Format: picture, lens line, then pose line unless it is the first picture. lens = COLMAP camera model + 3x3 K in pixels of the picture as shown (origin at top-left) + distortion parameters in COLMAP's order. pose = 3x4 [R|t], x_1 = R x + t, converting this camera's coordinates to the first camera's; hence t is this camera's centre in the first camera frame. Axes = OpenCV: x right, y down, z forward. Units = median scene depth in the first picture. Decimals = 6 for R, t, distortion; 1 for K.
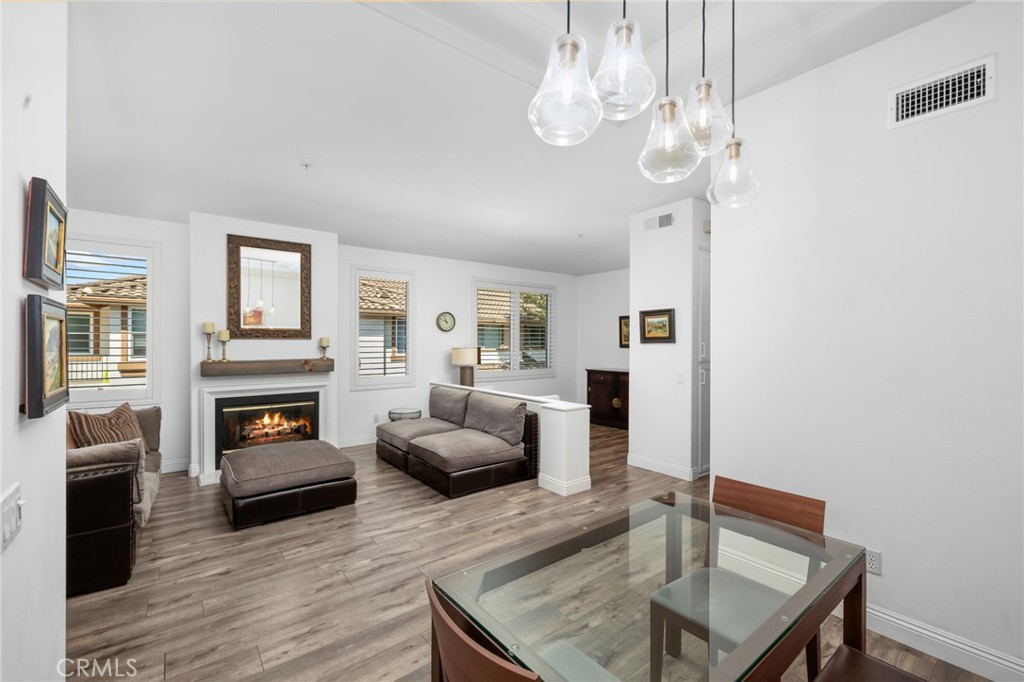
lens RADIAL K [[430.2, 0, 532.7], [0, 430.2, 341.2], [0, 0, 1]] dist [-0.000556, -0.000287]
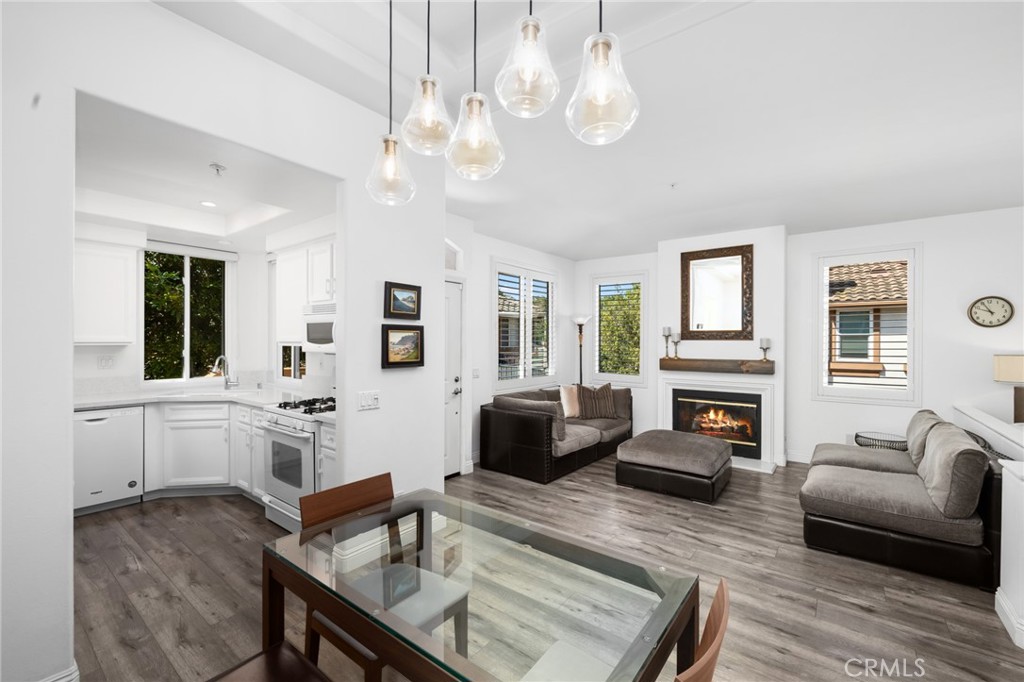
lens RADIAL K [[448.5, 0, 507.7], [0, 448.5, 339.3], [0, 0, 1]] dist [-0.001596, -0.000196]
pose [[0.210467, -0.004780, -0.977589, 0.409526], [-0.003943, 0.999976, -0.005738, 0.001316], [0.977593, 0.005062, 0.210443, 0.260417]]
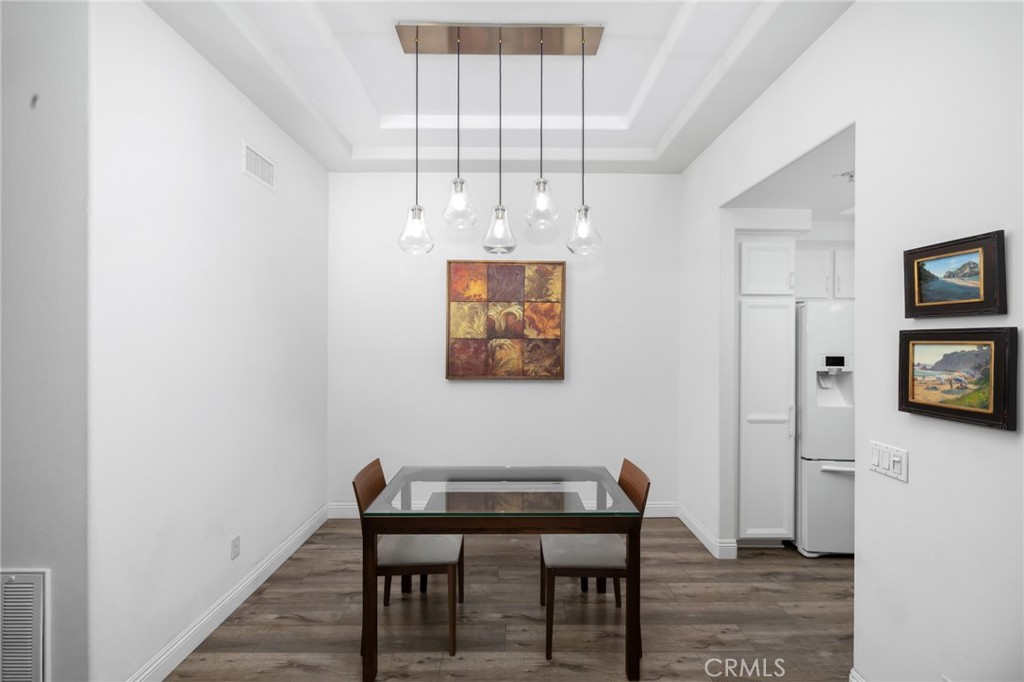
lens RADIAL K [[429.4, 0, 512.0], [0, 429.4, 341.0], [0, 0, 1]] dist [-0.000347, -0.000033]
pose [[-0.762570, -0.007608, 0.646861, -0.238712], [-0.007020, 0.999969, 0.003485, -0.013756], [-0.646868, -0.001883, -0.762600, 0.677181]]
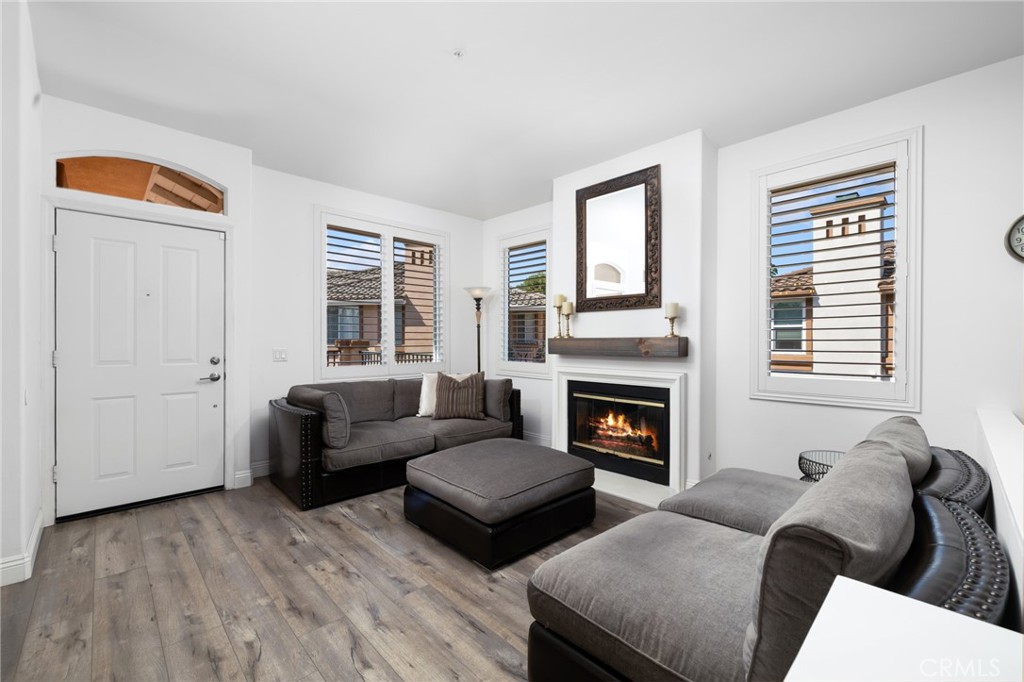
lens RADIAL K [[440.5, 0, 516.5], [0, 440.5, 342.1], [0, 0, 1]] dist [0.000559, 0.000018]
pose [[0.060390, -0.000769, -0.998175, 0.162857], [-0.001475, 0.999999, -0.000859, 0.054429], [0.998174, 0.001524, 0.060388, 0.818535]]
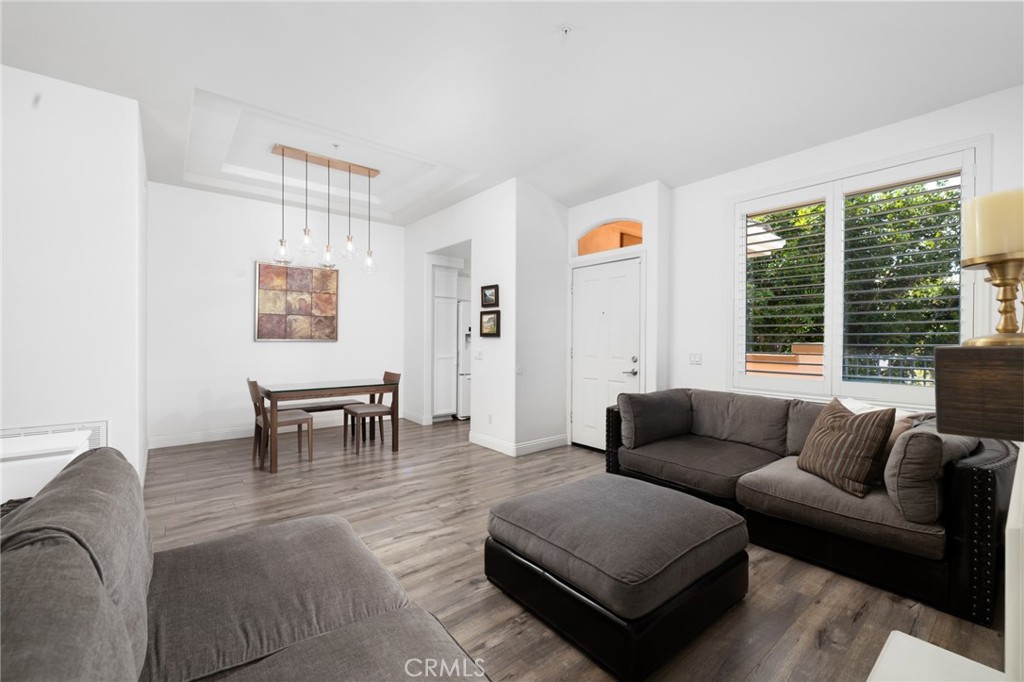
lens RADIAL K [[429.4, 0, 512.0], [0, 429.4, 341.0], [0, 0, 1]] dist [-0.000347, -0.000033]
pose [[-0.999530, -0.011987, 0.028223, -0.363035], [-0.011826, 0.999913, 0.005847, 0.043417], [-0.028290, 0.005511, -0.999585, 1.289569]]
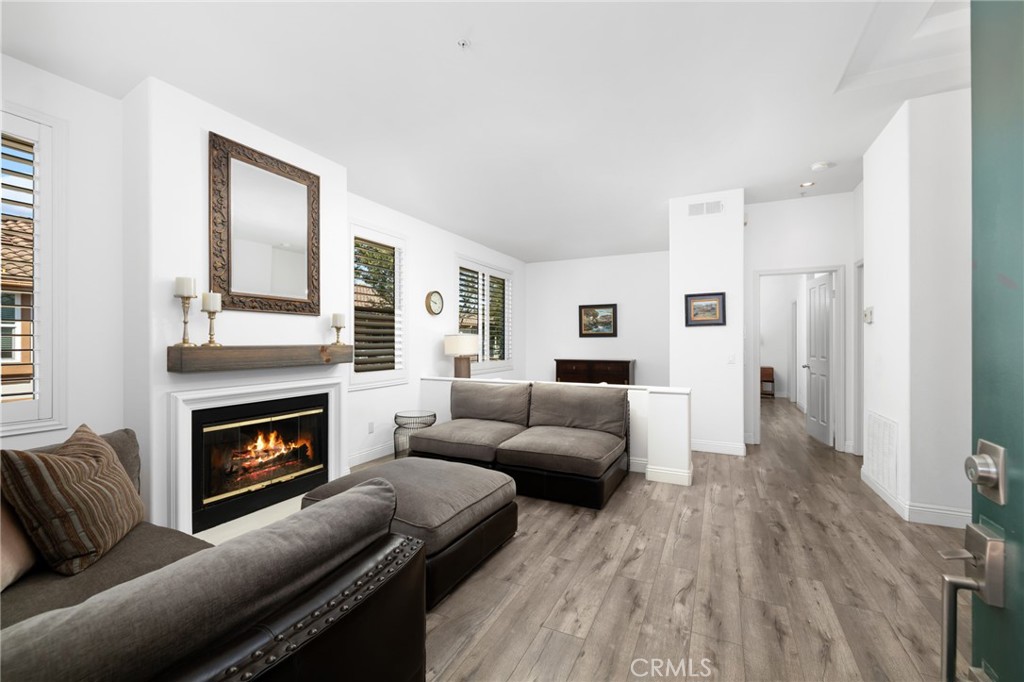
lens RADIAL K [[424.1, 0, 525.1], [0, 424.1, 340.0], [0, 0, 1]] dist [-0.000779, -0.000103]
pose [[0.905202, -0.003334, 0.424968, -0.560056], [0.005086, 0.999983, -0.002988, 0.040836], [-0.424951, 0.004866, 0.905203, 0.284059]]
